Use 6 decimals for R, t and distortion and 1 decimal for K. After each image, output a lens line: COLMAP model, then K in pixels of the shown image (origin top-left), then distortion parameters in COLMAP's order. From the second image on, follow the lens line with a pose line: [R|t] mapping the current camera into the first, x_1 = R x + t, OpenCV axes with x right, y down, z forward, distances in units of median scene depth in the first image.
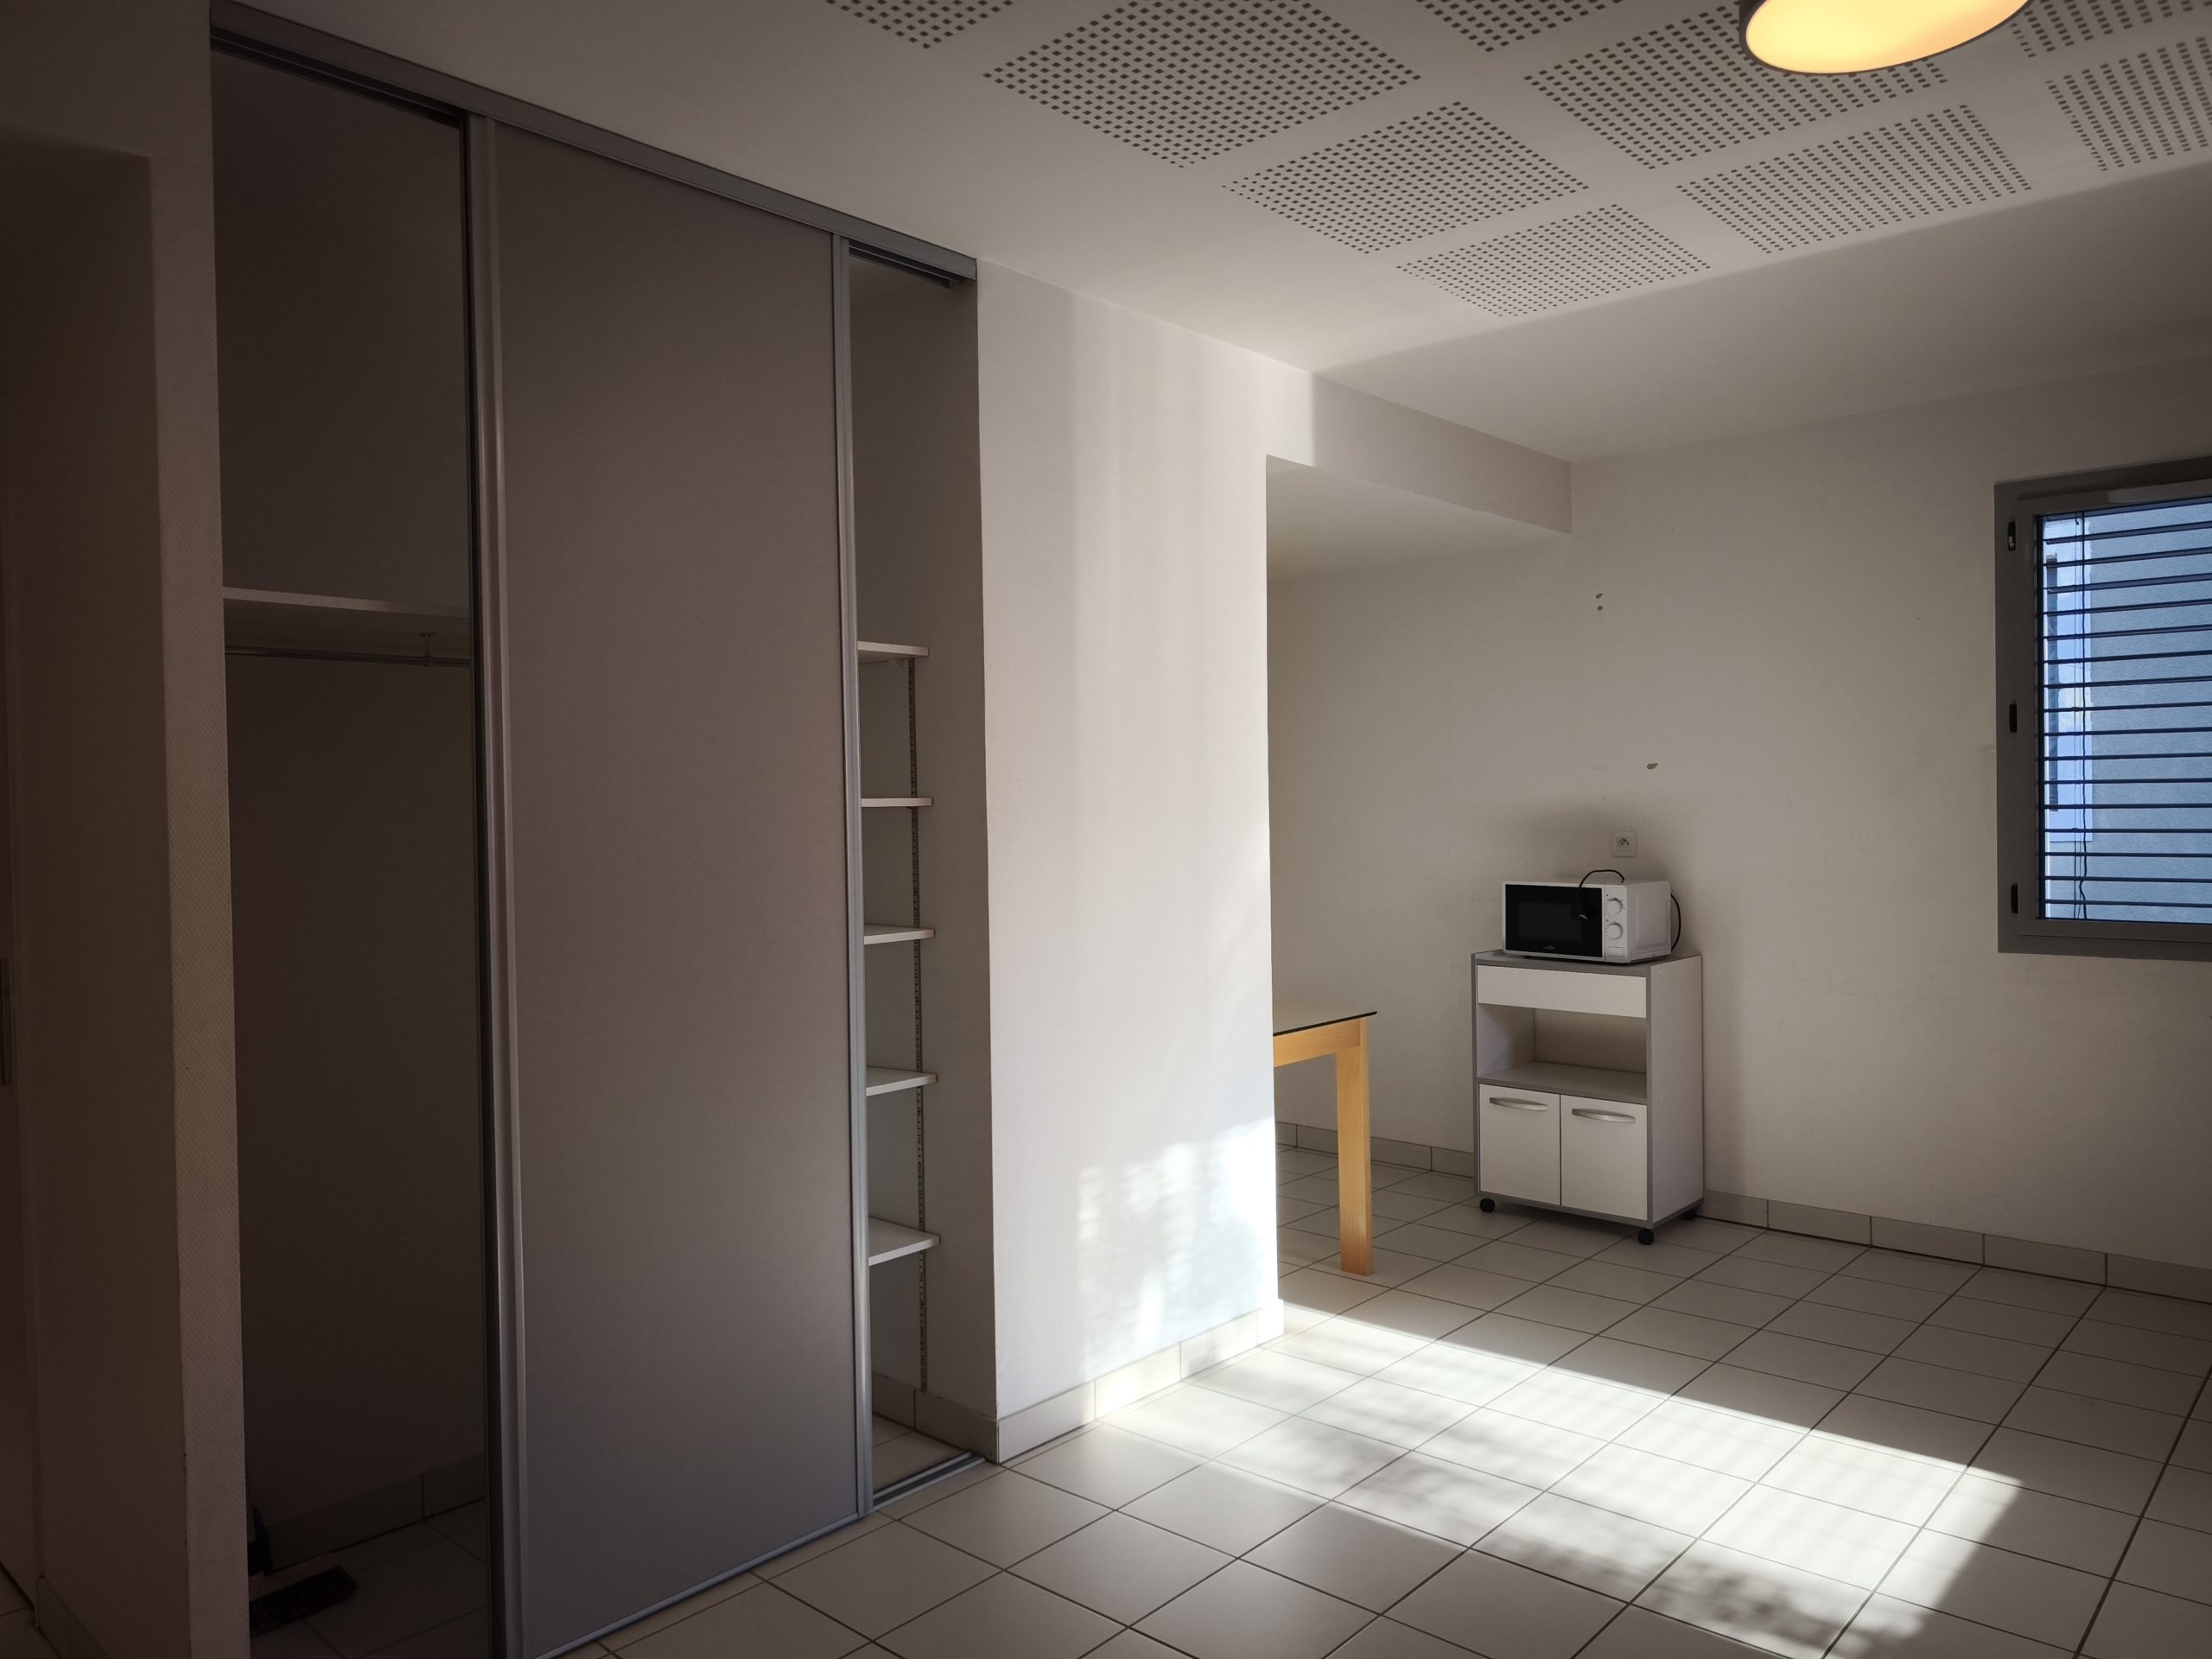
lens RADIAL K [[1512.2, 0, 1100.9], [0, 1512.2, 822.8], [0, 0, 1]] dist [0.007222, 0.003881]
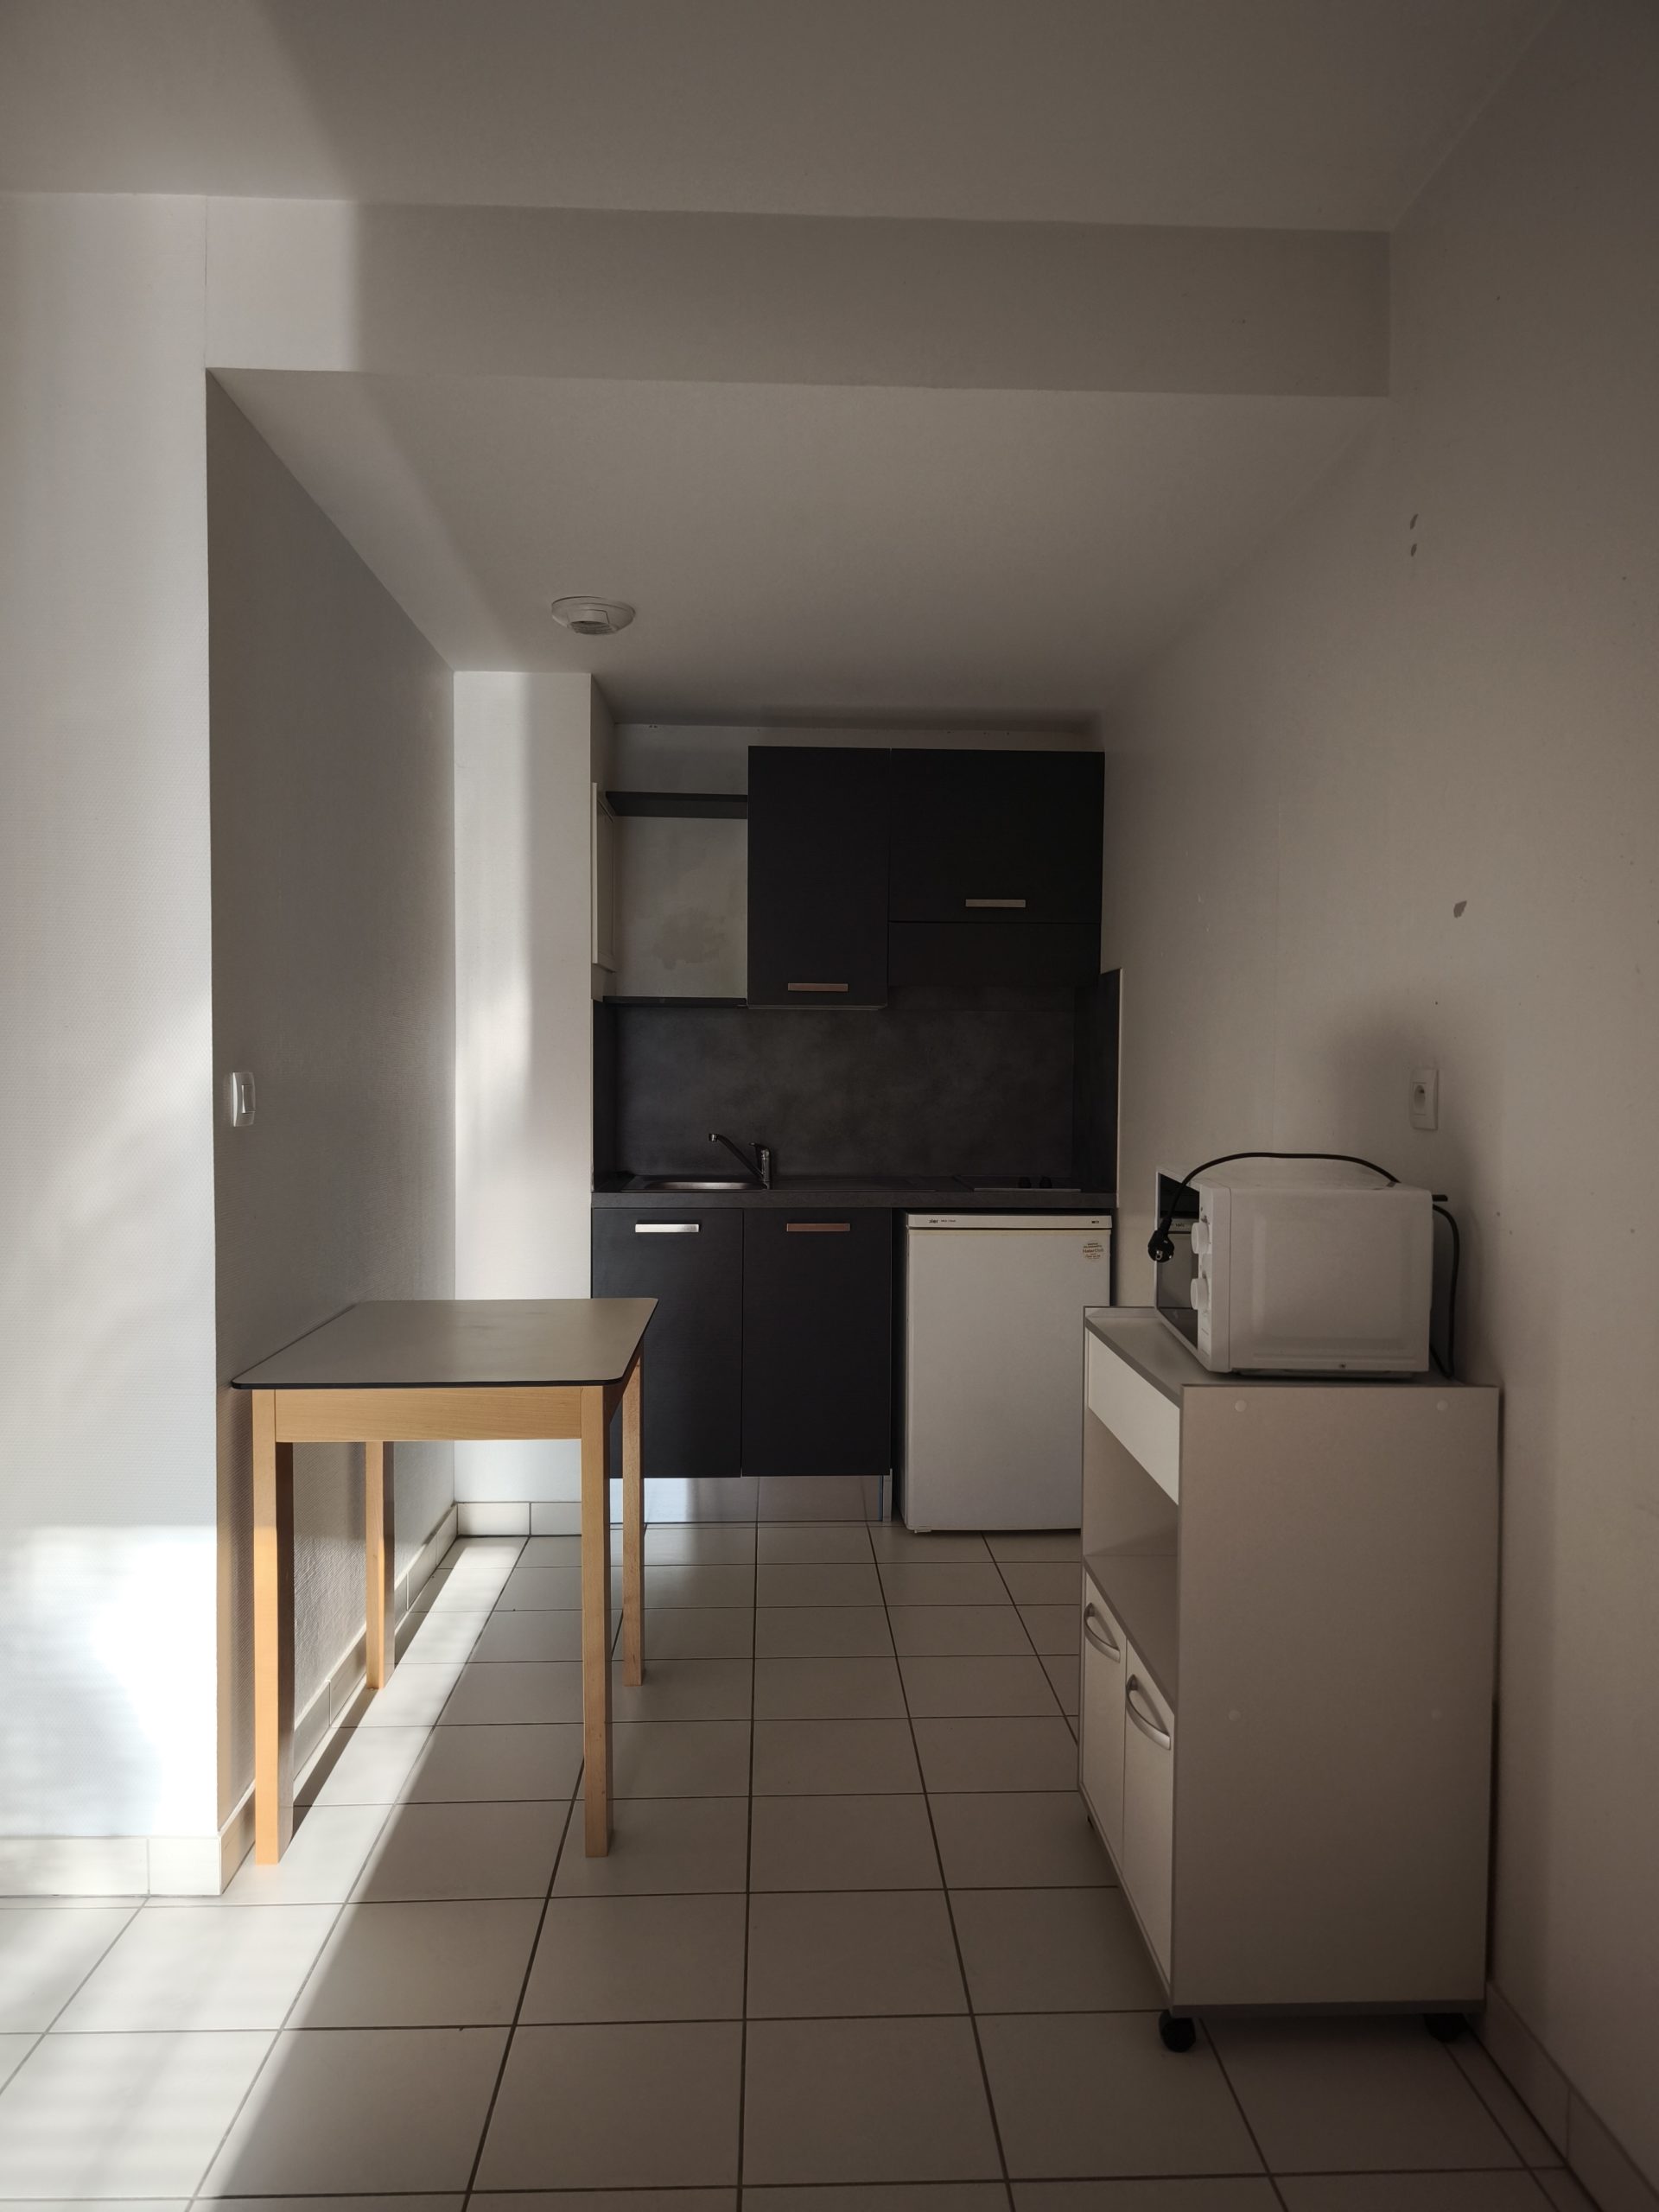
lens RADIAL K [[1512.2, 0, 829.8], [0, 1512.2, 1106.8], [0, 0, 1]] dist [0.007222, 0.003881]
pose [[0.700506, 0.042609, -0.712373, 0.757213], [-0.018597, 0.998967, 0.041464, 0.002555], [0.713404, -0.015798, 0.700575, 0.830583]]
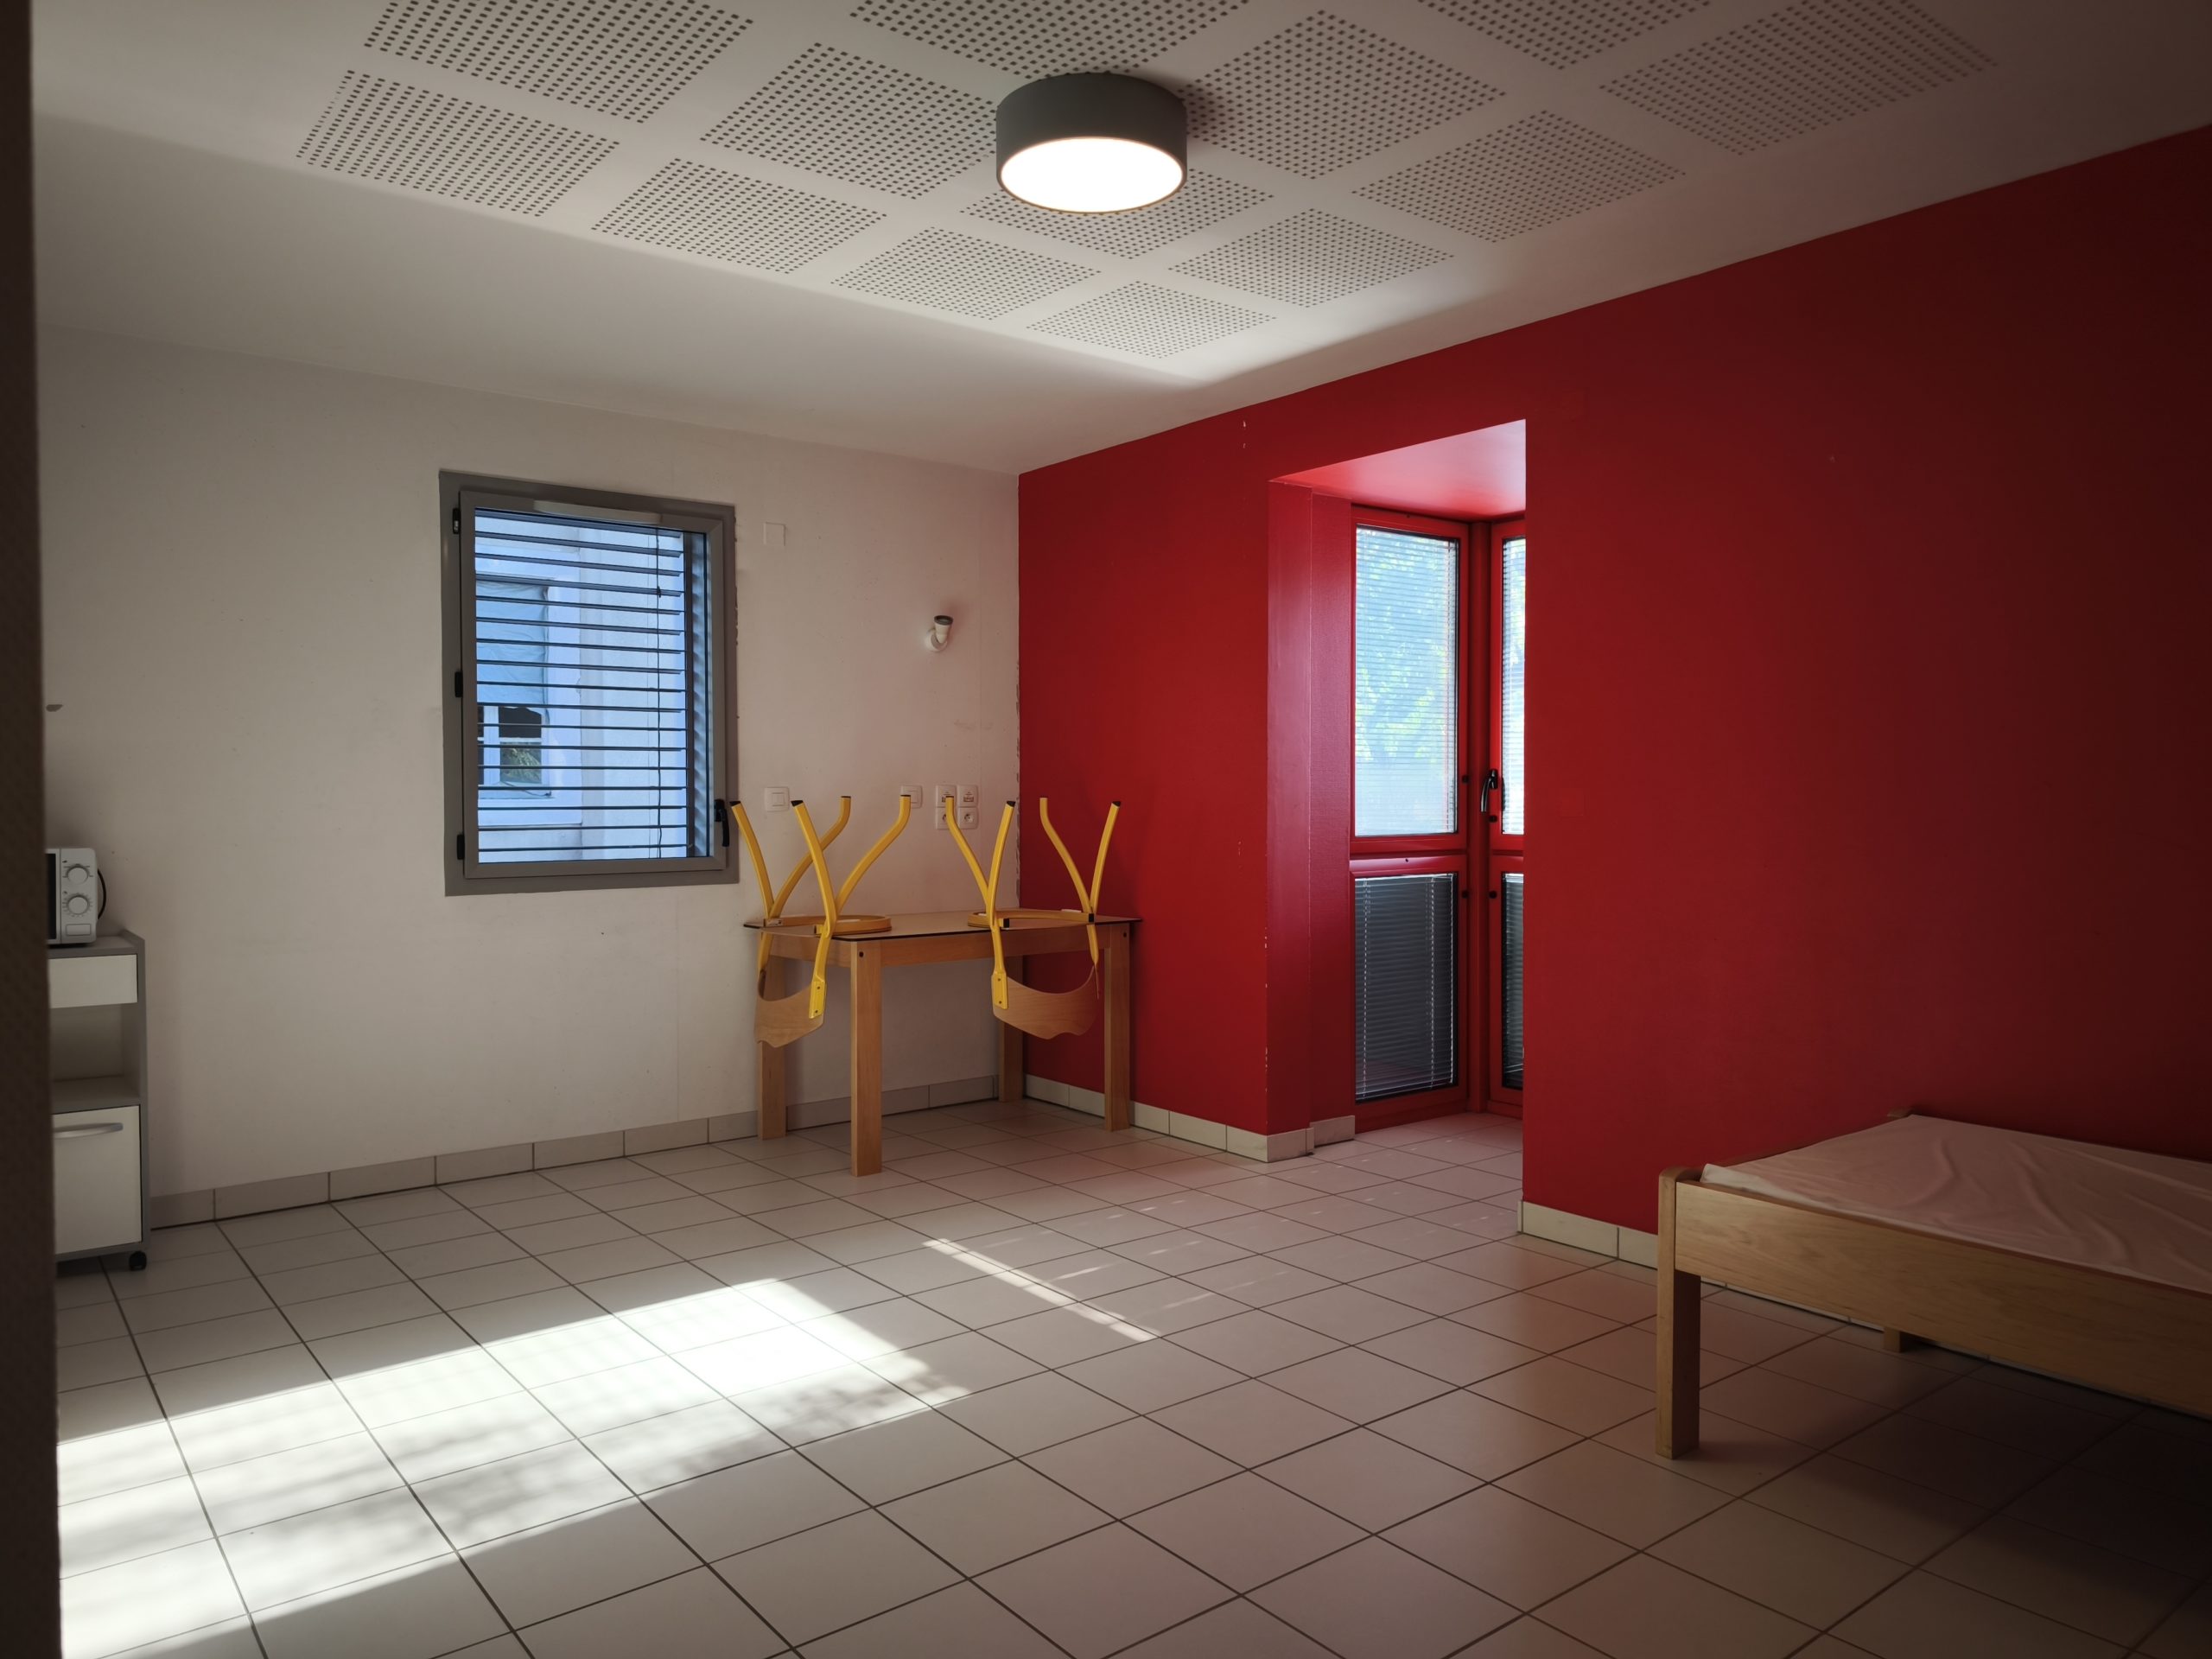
lens RADIAL K [[1512.2, 0, 1100.7], [0, 1512.2, 829.3], [0, 0, 1]] dist [0.007222, 0.003881]
pose [[0.168544, -0.008275, 0.985659, -0.500429], [0.008400, 0.999941, 0.006958, 0.039282], [-0.985658, 0.007107, 0.168603, 0.420404]]
